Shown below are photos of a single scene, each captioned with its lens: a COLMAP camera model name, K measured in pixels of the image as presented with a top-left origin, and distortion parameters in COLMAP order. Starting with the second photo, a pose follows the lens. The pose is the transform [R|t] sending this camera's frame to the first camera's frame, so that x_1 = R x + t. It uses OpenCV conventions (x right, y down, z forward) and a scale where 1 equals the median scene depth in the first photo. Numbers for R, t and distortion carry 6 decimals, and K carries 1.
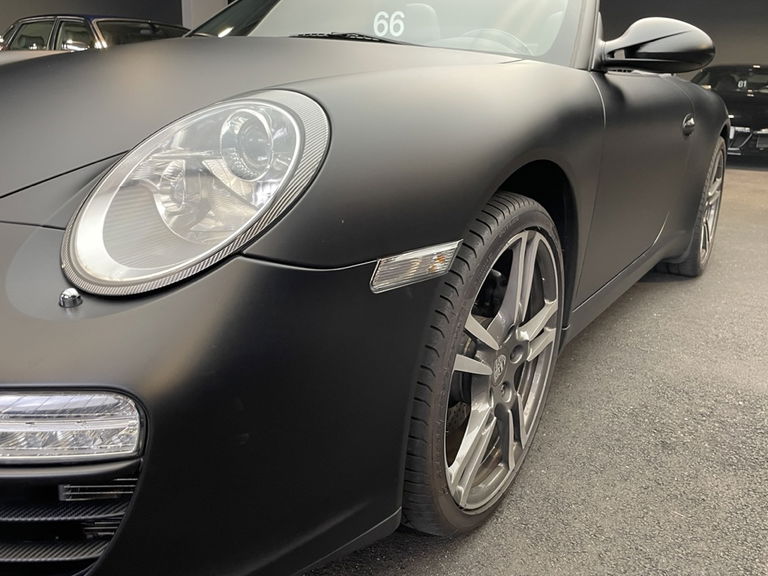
lens RADIAL K [[683.4, 0, 366.0], [0, 683.4, 289.4], [0, 0, 1]] dist [0.086075, -0.120366]
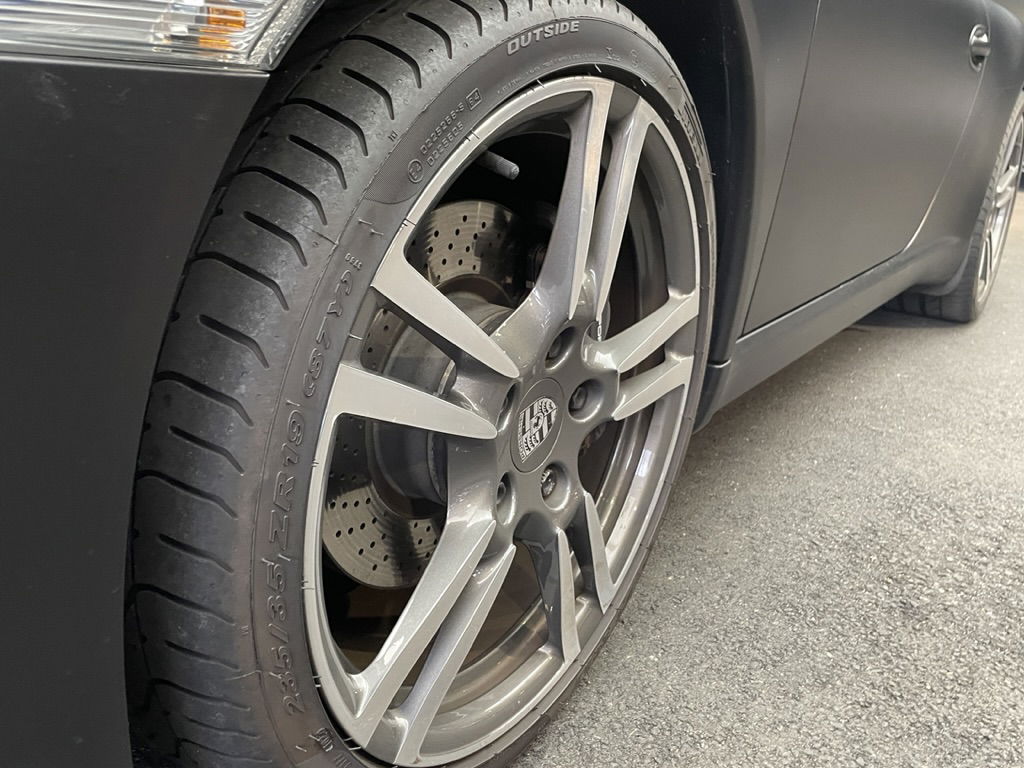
lens RADIAL K [[911.2, 0, 506.5], [0, 911.2, 387.8], [0, 0, 1]] dist [0.086075, -0.120366]
pose [[0.998835, 0.048239, 0.000995, 0.156002], [-0.048241, 0.998092, 0.038546, 0.061403], [0.000866, -0.038549, 0.999256, 0.396855]]
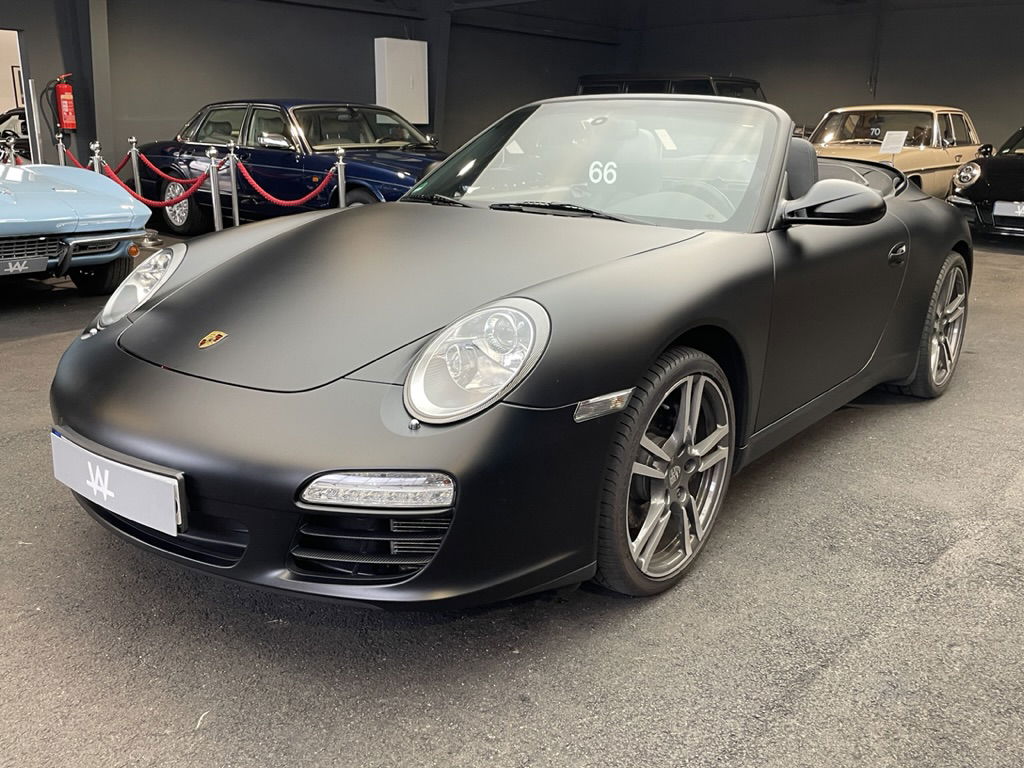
lens RADIAL K [[911.2, 0, 497.5], [0, 911.2, 380.3], [0, 0, 1]] dist [0.086075, -0.120366]
pose [[0.994319, 0.002601, -0.106409, 0.034480], [-0.004971, 0.999745, -0.022014, -0.028039], [0.106325, 0.022418, 0.994079, -0.743774]]
